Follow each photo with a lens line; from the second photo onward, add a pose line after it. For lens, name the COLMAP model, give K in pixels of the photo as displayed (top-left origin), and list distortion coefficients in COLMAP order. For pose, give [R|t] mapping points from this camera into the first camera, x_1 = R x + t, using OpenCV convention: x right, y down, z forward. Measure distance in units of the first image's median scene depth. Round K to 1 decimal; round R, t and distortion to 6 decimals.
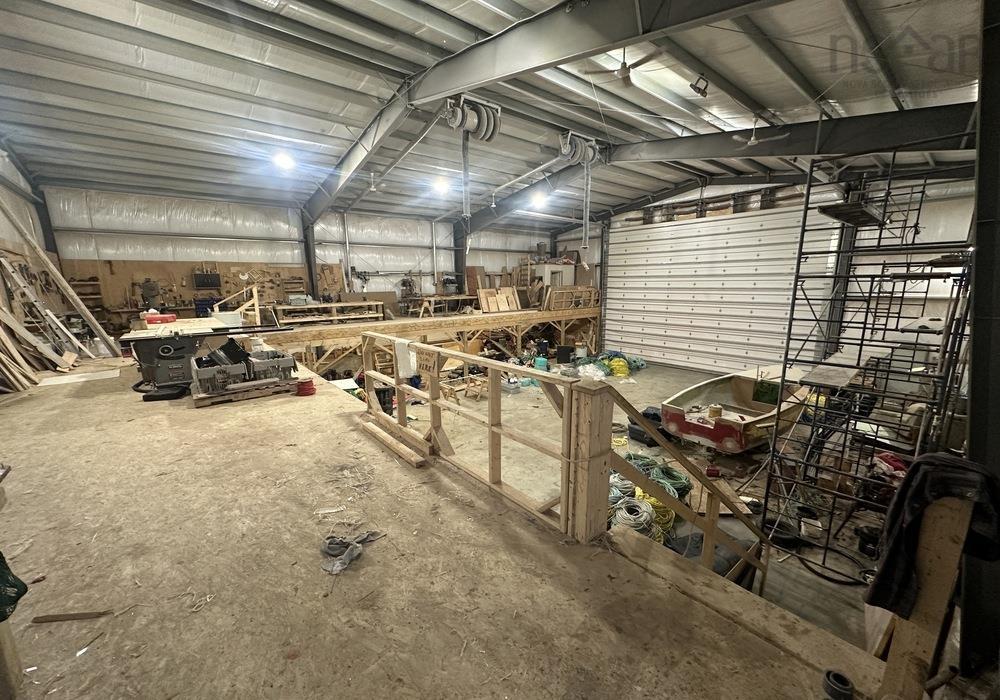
lens RADIAL K [[396.7, 0, 500.0], [0, 396.7, 359.0], [0, 0, 1]] dist [0.001054, 0.000237]
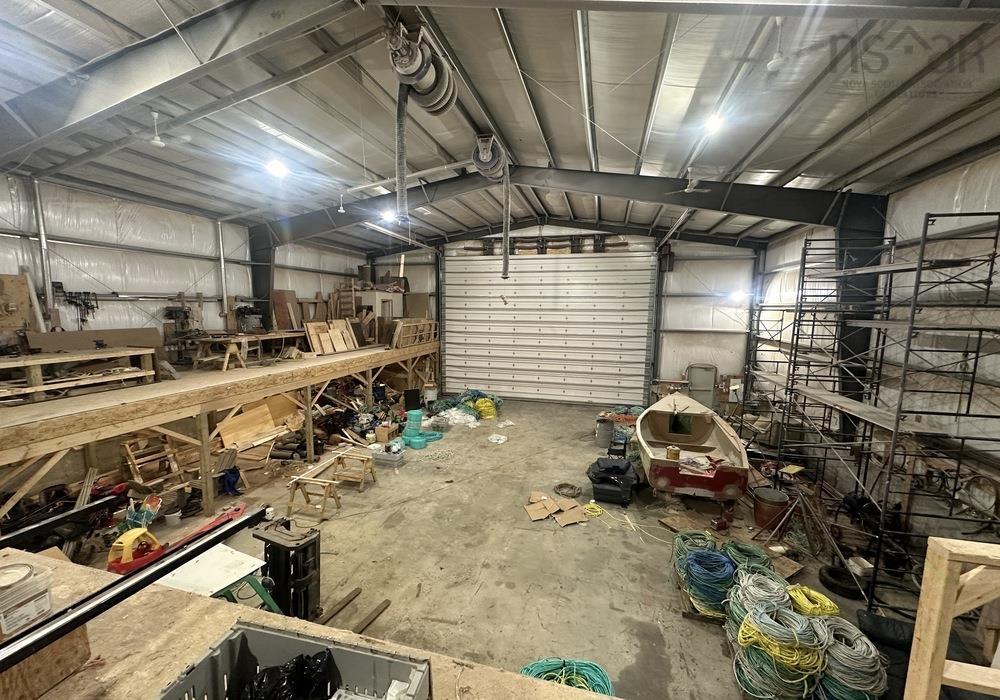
lens RADIAL K [[398.6, 0, 499.5], [0, 398.6, 354.7], [0, 0, 1]] dist [0.000403, 0.000123]
pose [[0.812870, -0.049668, 0.580324, -0.396251], [0.093743, 0.994524, -0.046190, -0.114161], [-0.574852, 0.091948, 0.813075, 0.478343]]
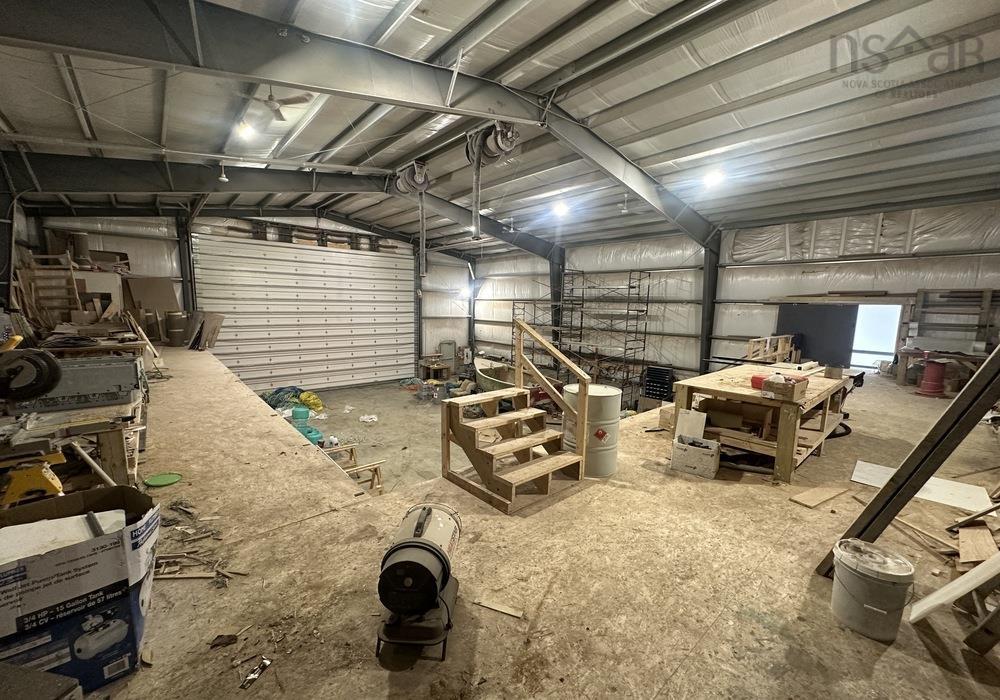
lens RADIAL K [[398.6, 0, 499.5], [0, 398.6, 354.7], [0, 0, 1]] dist [0.000403, 0.000123]
pose [[-0.029720, -0.116617, 0.992732, -1.187090], [0.174716, 0.977275, 0.120032, -0.233924], [-0.984170, 0.177014, -0.008670, 1.175633]]
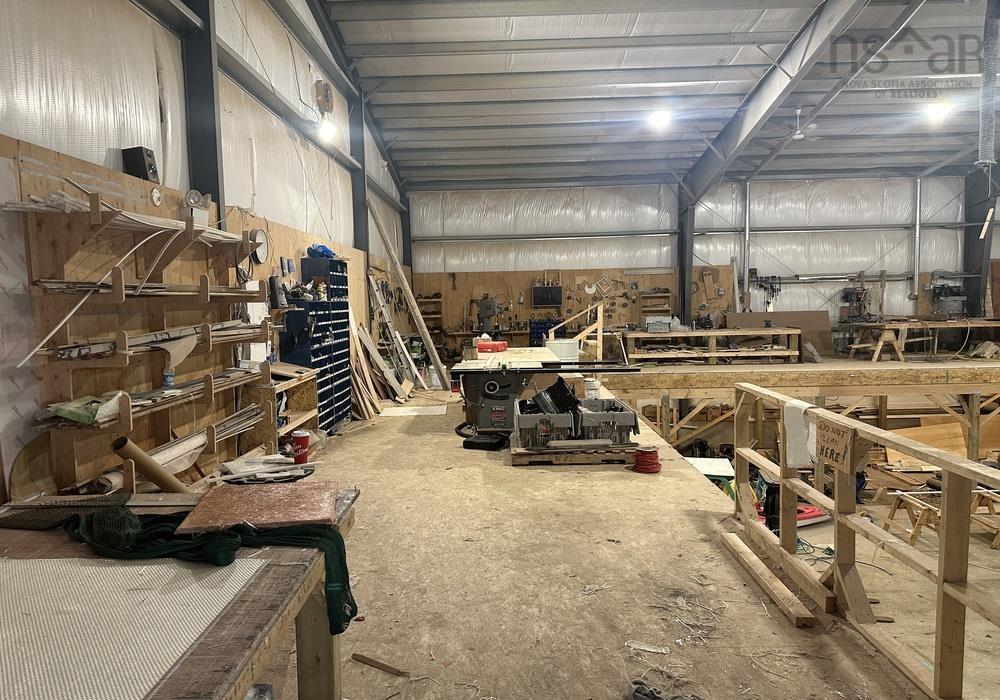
lens RADIAL K [[701.9, 0, 500.0], [0, 701.9, 350.0], [0, 0, 1]] dist [0.098077, -0.144753]
pose [[0.766219, 0.043588, -0.641099, 0.038167], [-0.113098, 0.991270, -0.067775, -0.001493], [0.632548, 0.124438, 0.764459, -0.039872]]
